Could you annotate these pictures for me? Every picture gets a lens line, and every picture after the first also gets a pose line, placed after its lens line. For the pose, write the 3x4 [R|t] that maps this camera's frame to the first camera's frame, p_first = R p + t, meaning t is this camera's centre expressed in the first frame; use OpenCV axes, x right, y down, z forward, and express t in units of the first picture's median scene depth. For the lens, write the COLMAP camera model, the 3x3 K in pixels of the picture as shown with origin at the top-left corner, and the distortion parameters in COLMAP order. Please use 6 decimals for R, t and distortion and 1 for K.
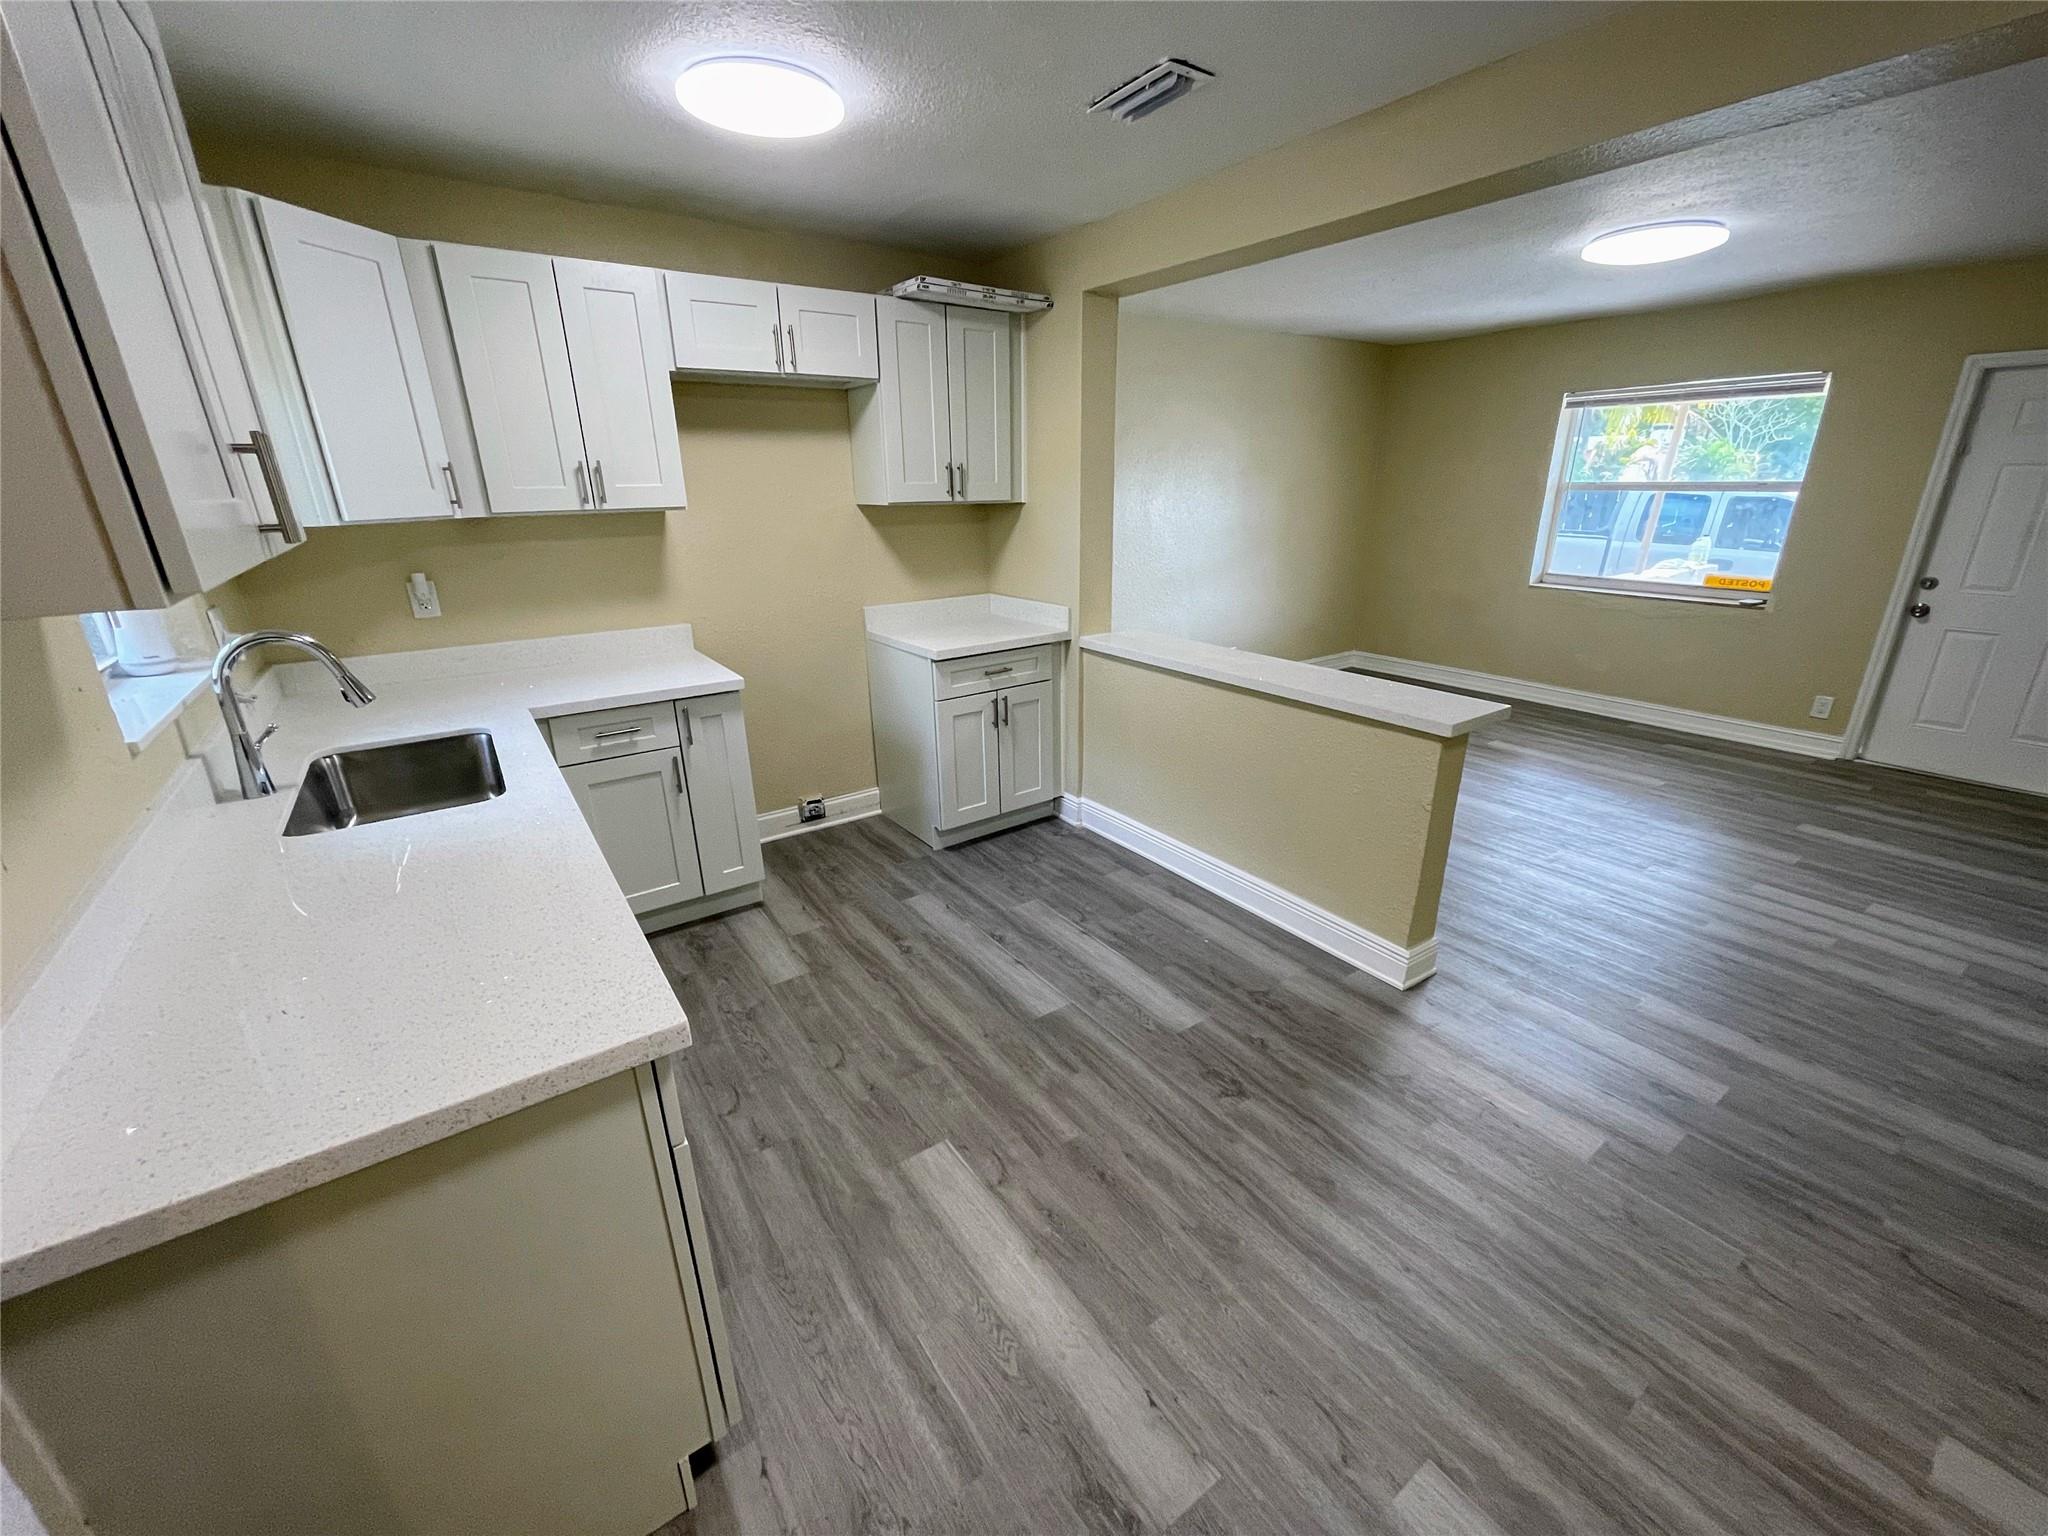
lens RADIAL K [[823.8, 0, 1030.1], [0, 823.8, 769.2], [0, 0, 1]] dist [-0.005631, 0.002859]
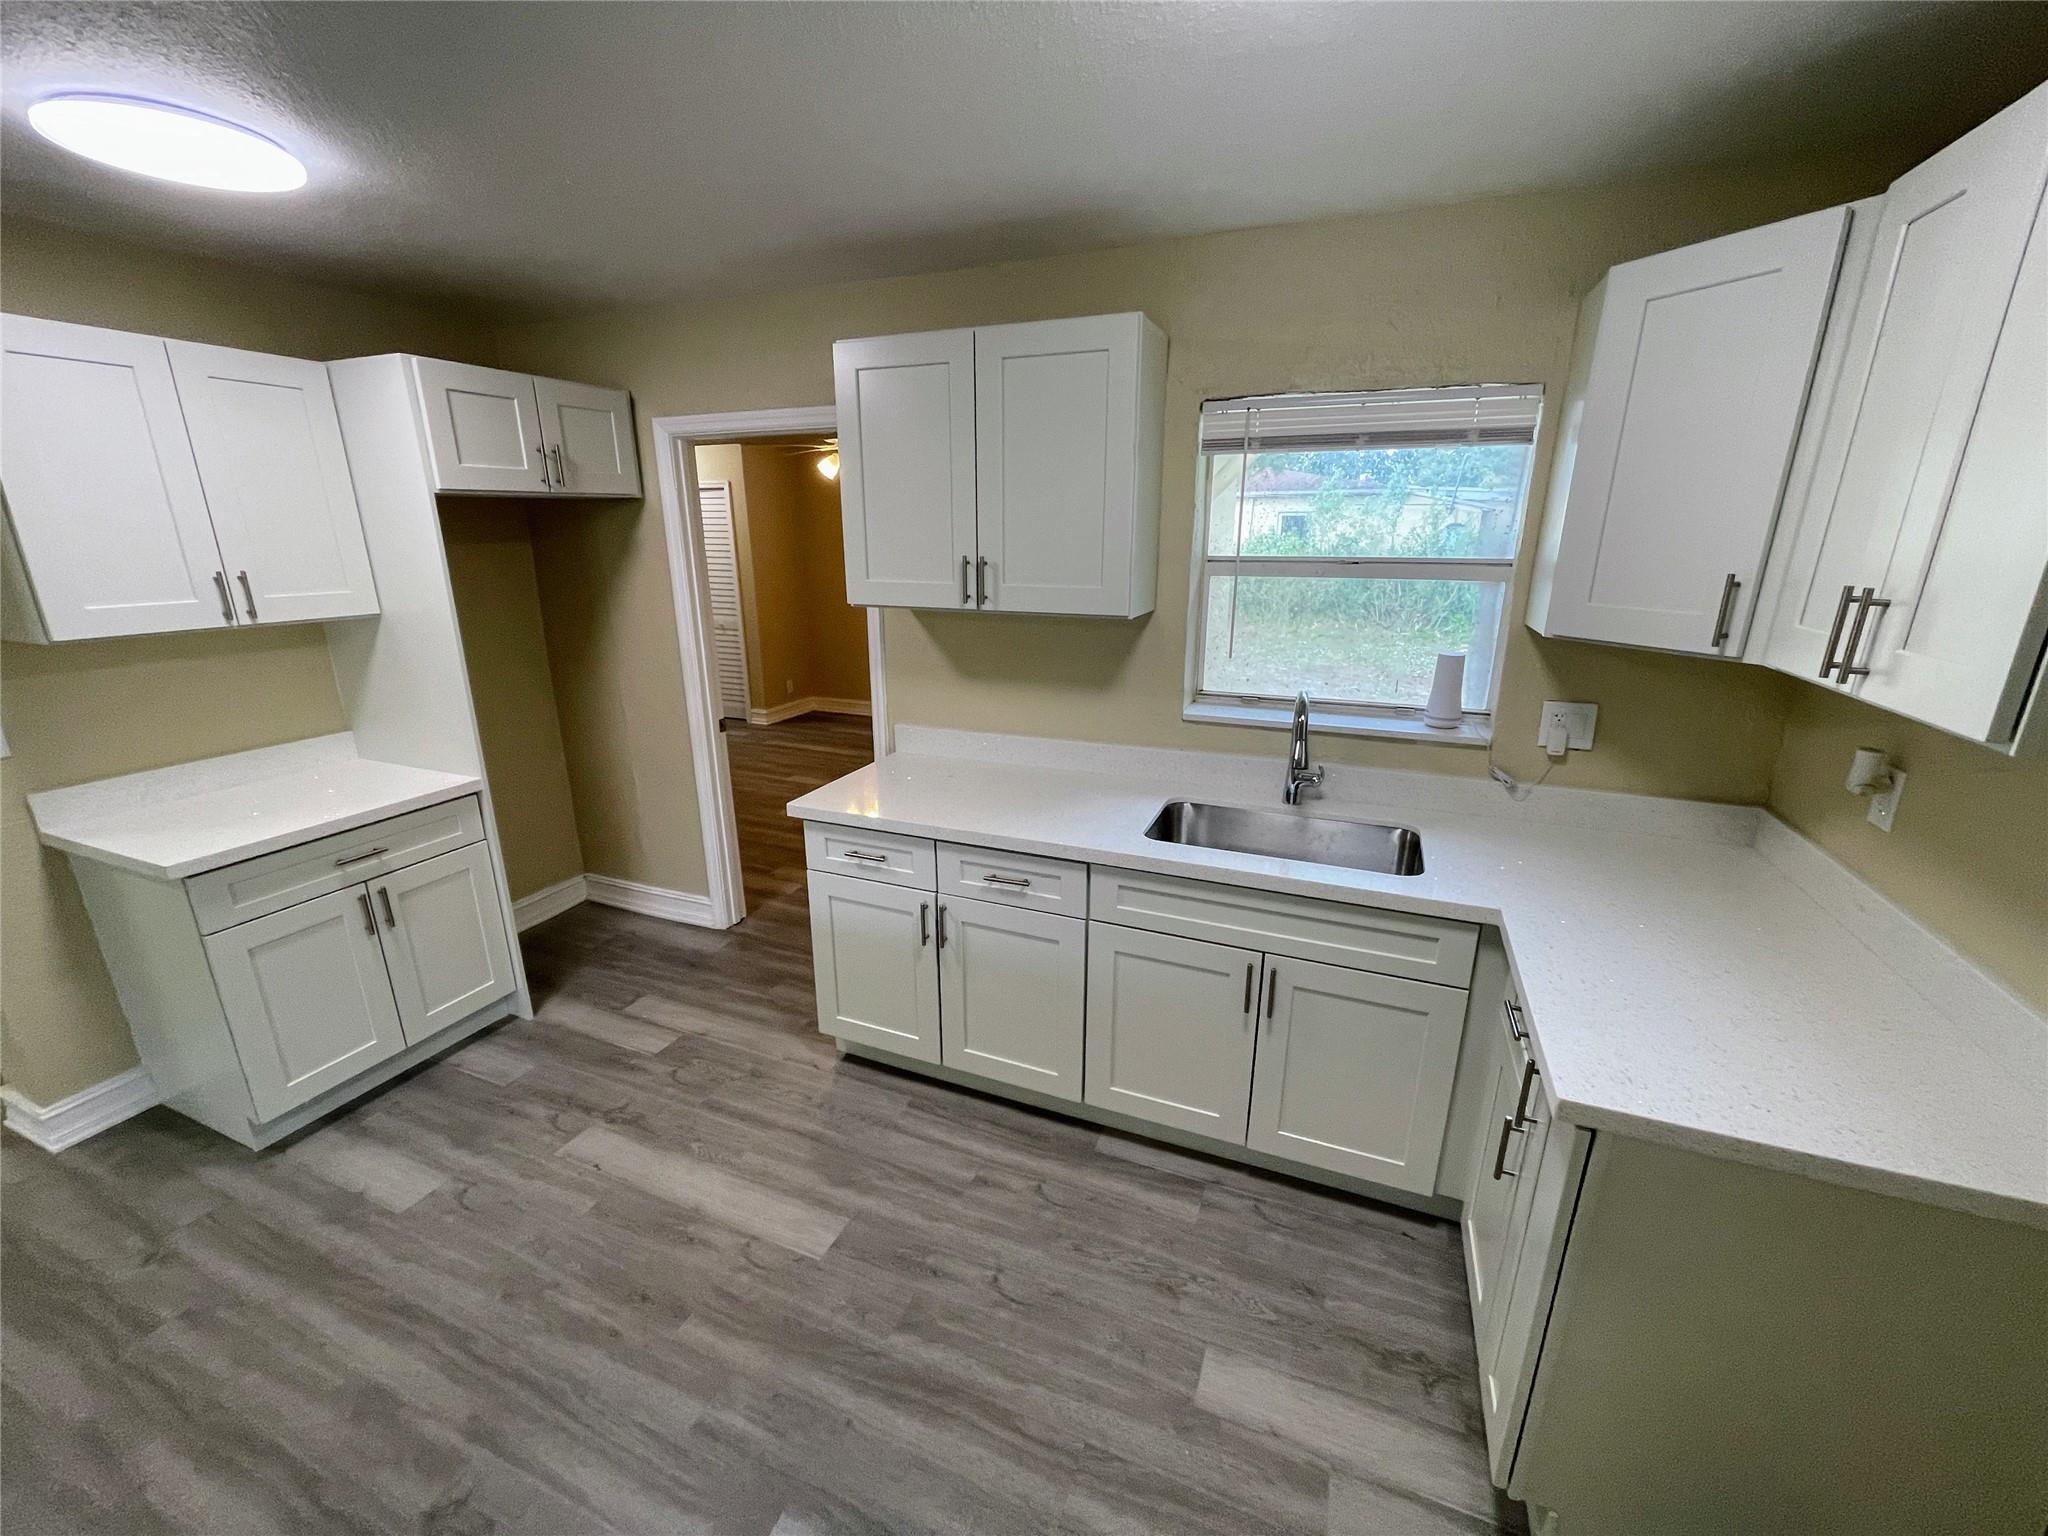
lens RADIAL K [[823.8, 0, 1026.3], [0, 823.8, 768.6], [0, 0, 1]] dist [-0.005631, 0.002859]
pose [[-0.845933, 0.160962, -0.508418, 0.094429], [-0.168494, 0.823855, 0.541176, -0.604216], [0.505972, 0.543464, -0.669805, 1.481955]]
